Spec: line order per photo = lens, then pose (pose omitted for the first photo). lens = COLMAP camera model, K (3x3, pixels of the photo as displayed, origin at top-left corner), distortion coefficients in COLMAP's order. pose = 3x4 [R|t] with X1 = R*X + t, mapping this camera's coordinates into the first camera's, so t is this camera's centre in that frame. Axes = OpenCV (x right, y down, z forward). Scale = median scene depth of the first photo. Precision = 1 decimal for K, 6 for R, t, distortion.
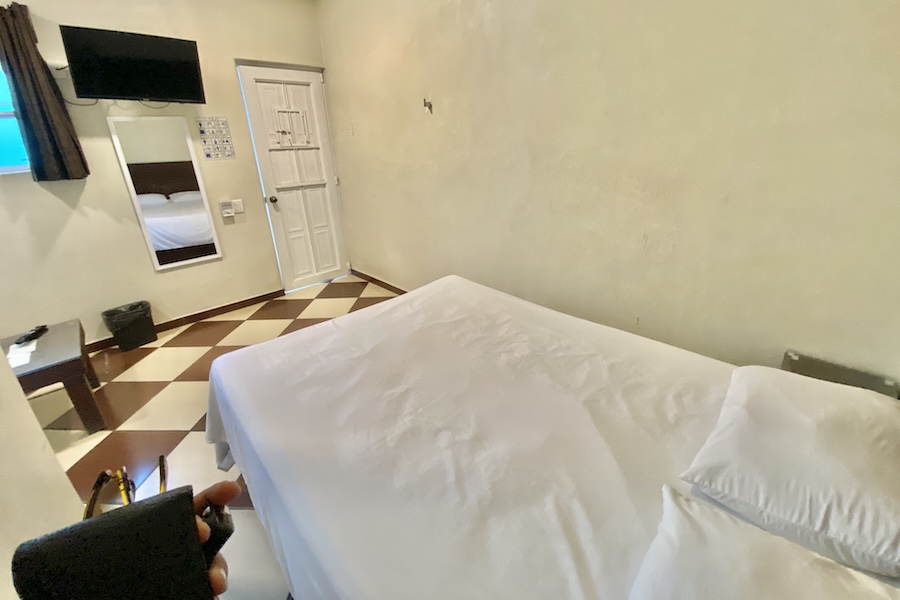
lens RADIAL K [[357.8, 0, 451.4], [0, 357.8, 264.7], [0, 0, 1]] dist [0.042512, -0.027709]
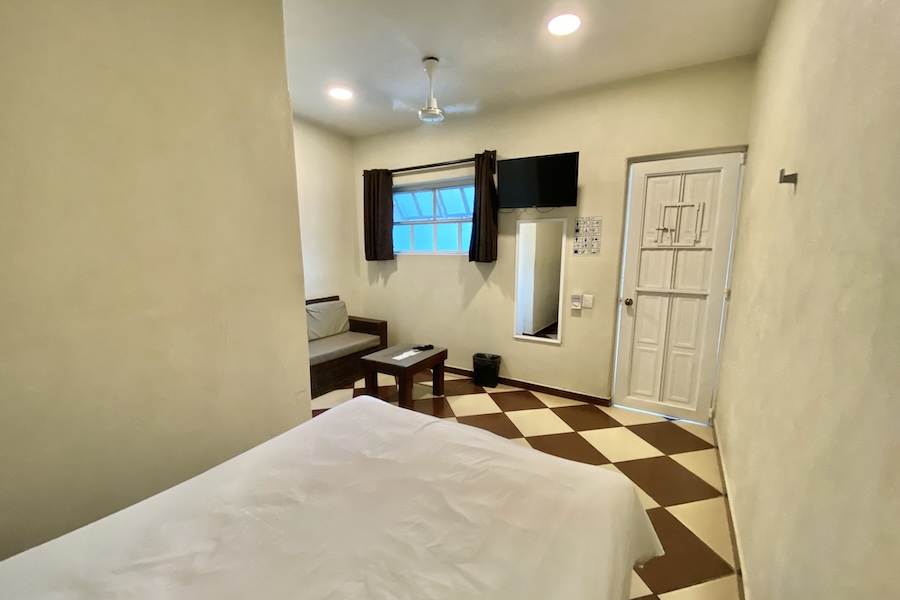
lens RADIAL K [[370.4, 0, 447.5], [0, 370.4, 308.1], [0, 0, 1]] dist [-0.002138, -0.000498]
pose [[0.241145, 0.196905, -0.950304, 0.296801], [-0.323824, 0.939408, 0.112475, -0.134880], [0.914870, 0.280608, 0.290296, 0.356357]]
